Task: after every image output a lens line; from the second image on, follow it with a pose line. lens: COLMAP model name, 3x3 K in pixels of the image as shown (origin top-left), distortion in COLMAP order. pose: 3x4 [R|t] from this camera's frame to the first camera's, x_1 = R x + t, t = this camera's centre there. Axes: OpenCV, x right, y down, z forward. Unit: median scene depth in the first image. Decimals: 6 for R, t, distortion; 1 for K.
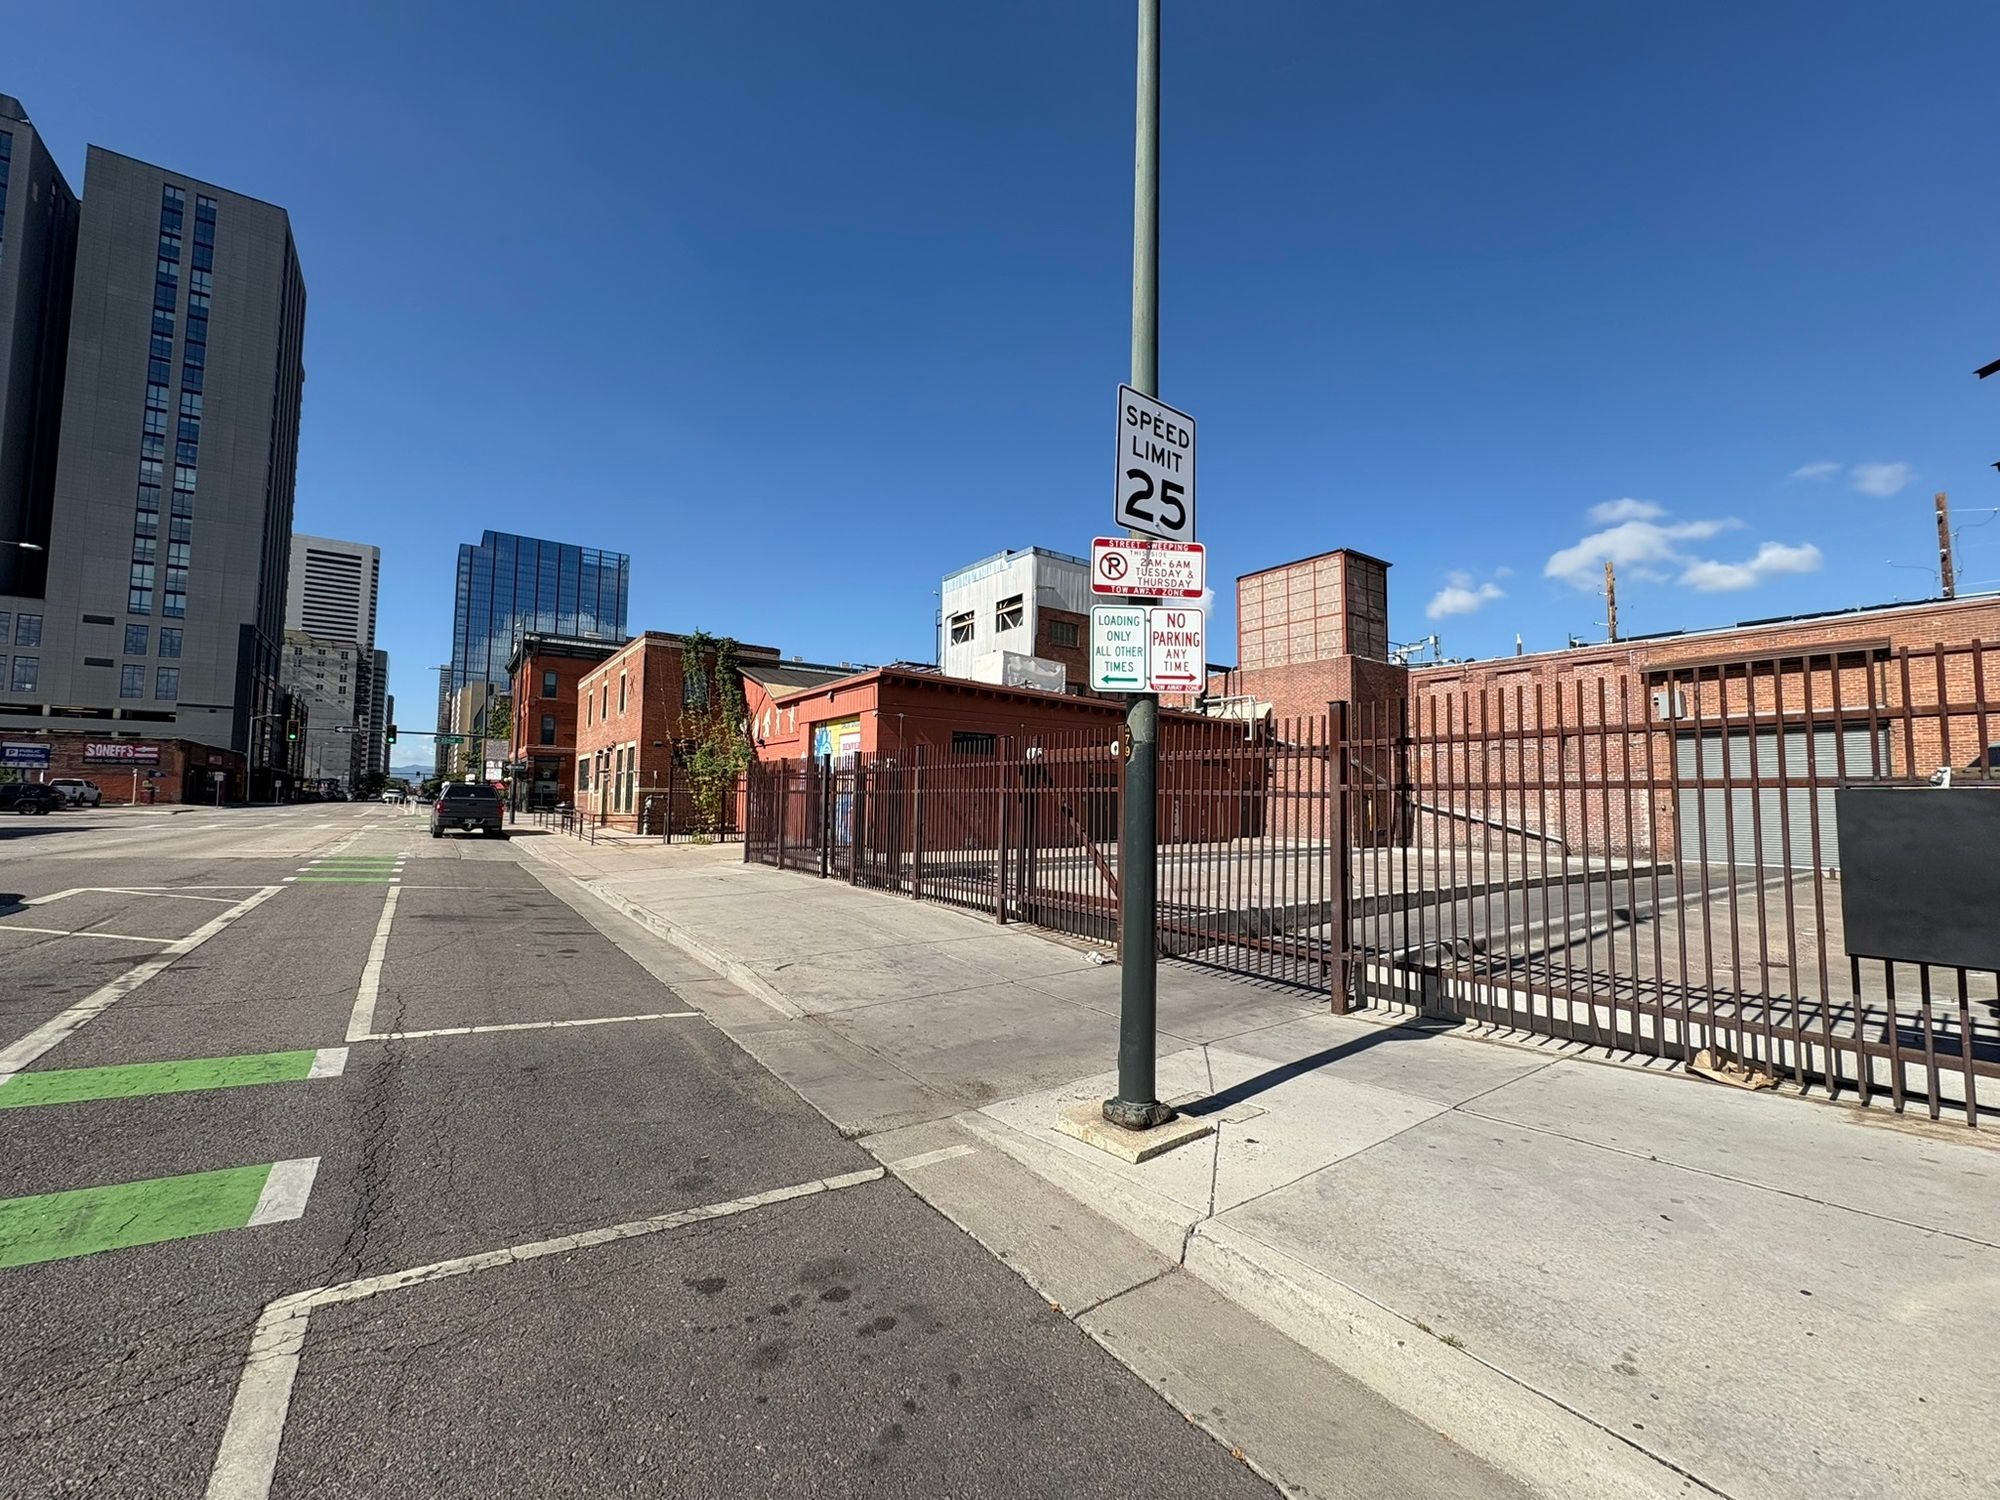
lens RADIAL K [[800.9, 0, 999.3], [0, 800.9, 750.9], [0, 0, 1]] dist [0.001122, 0.000185]
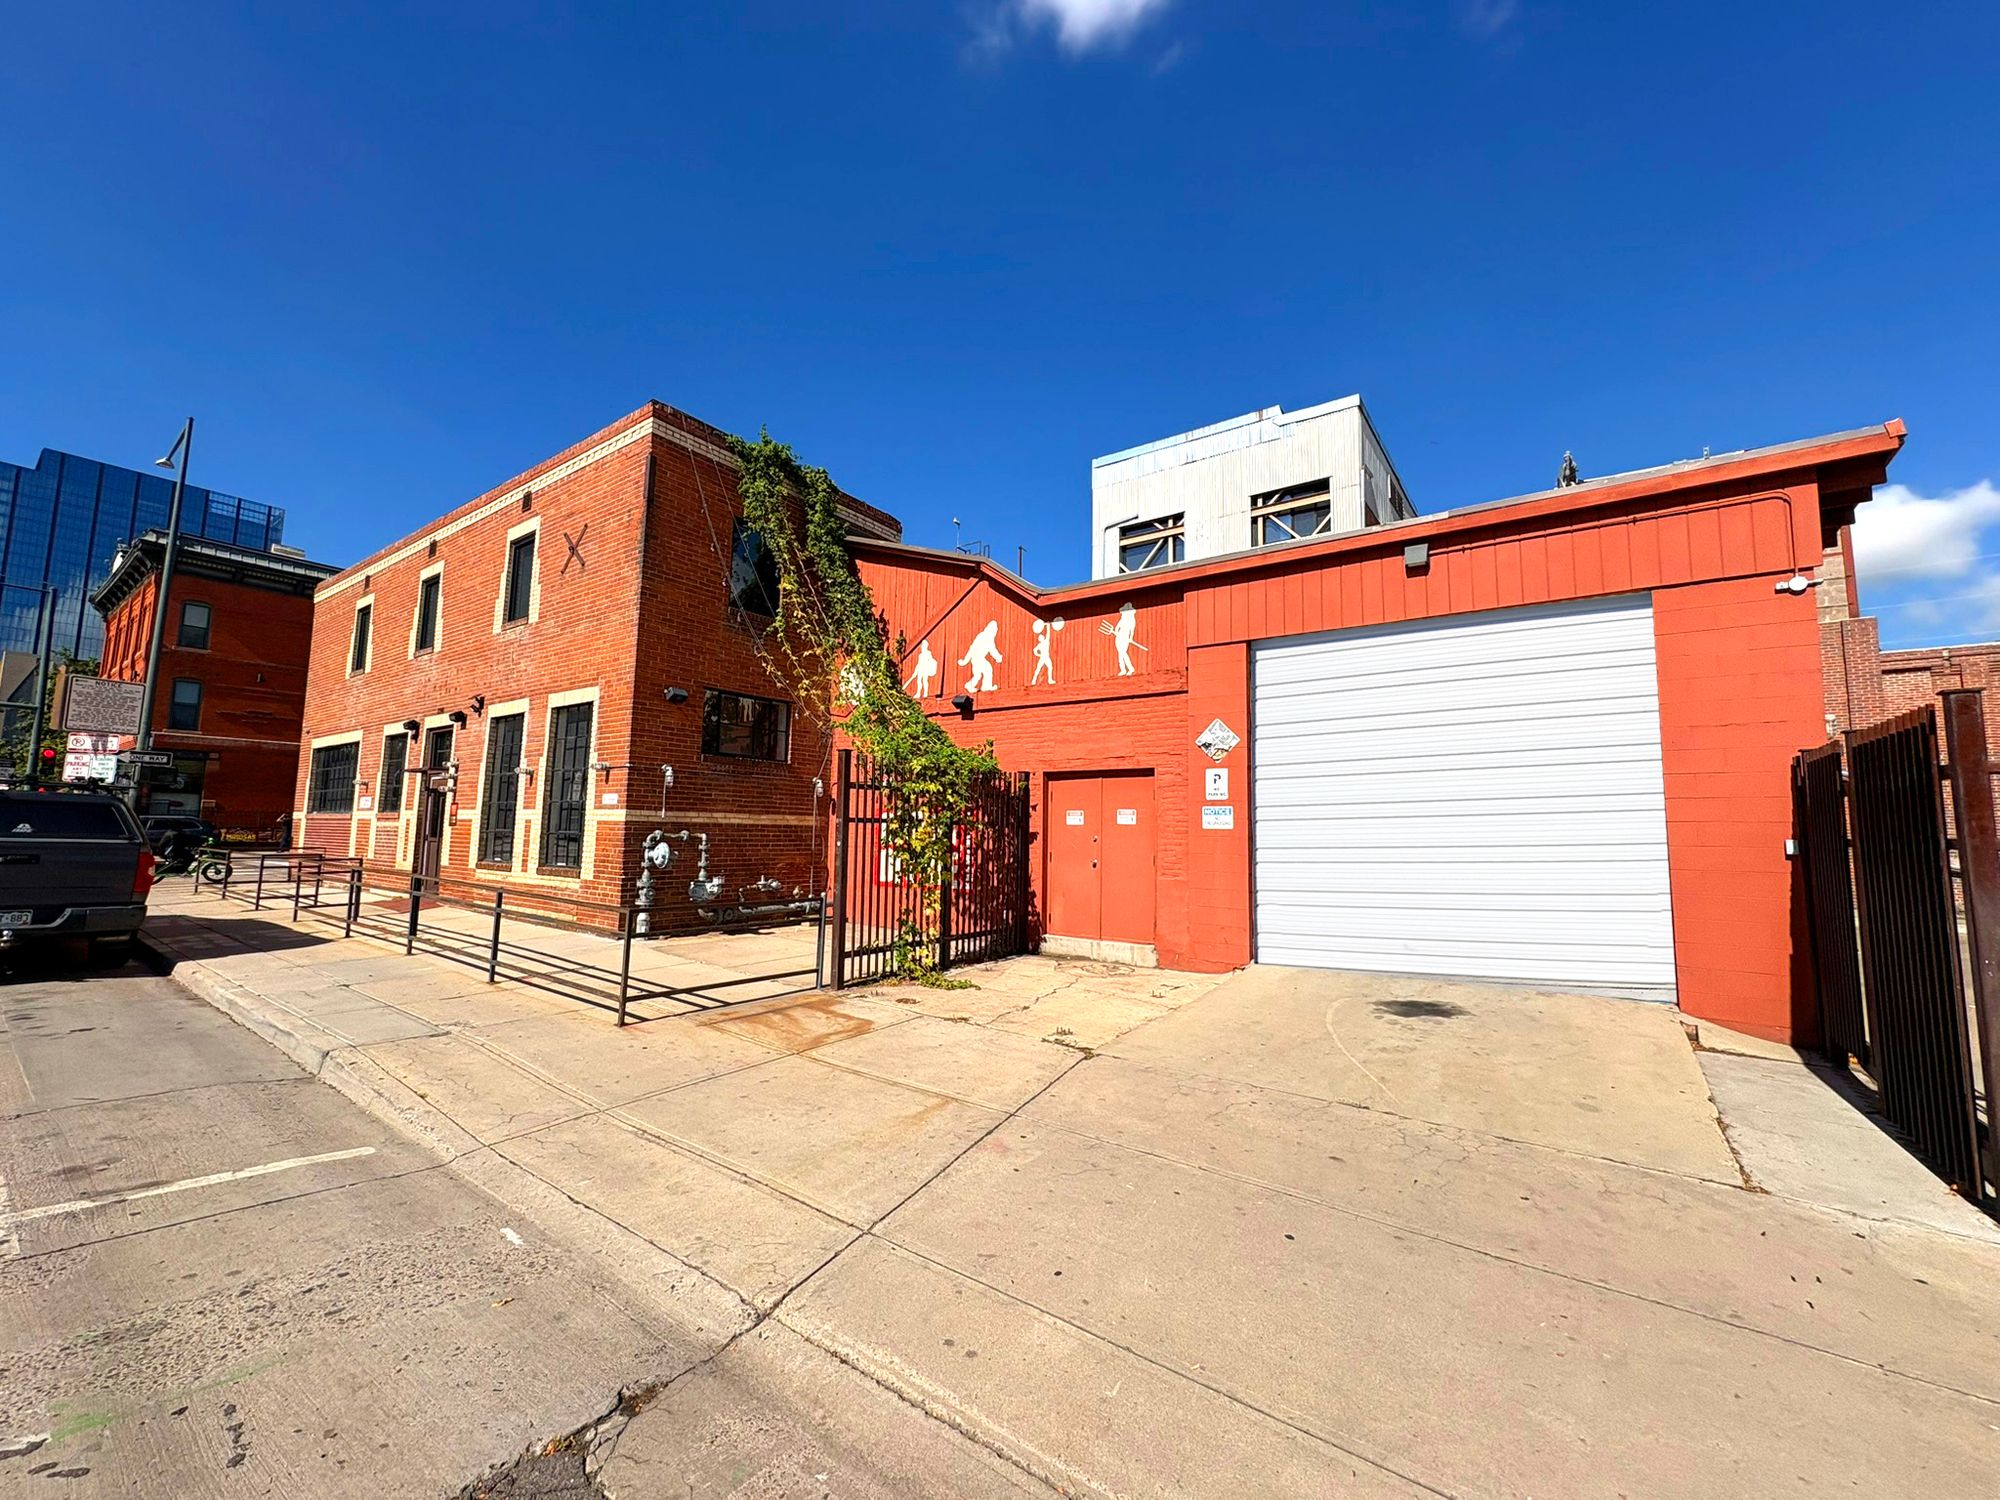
lens RADIAL K [[800.9, 0, 998.5], [0, 800.9, 751.0], [0, 0, 1]] dist [0.001122, 0.000185]
pose [[0.950898, 0.037640, 0.307208, -0.329748], [-0.027509, 0.998928, -0.037243, 0.022773], [-0.308280, 0.026963, 0.950913, 0.491632]]
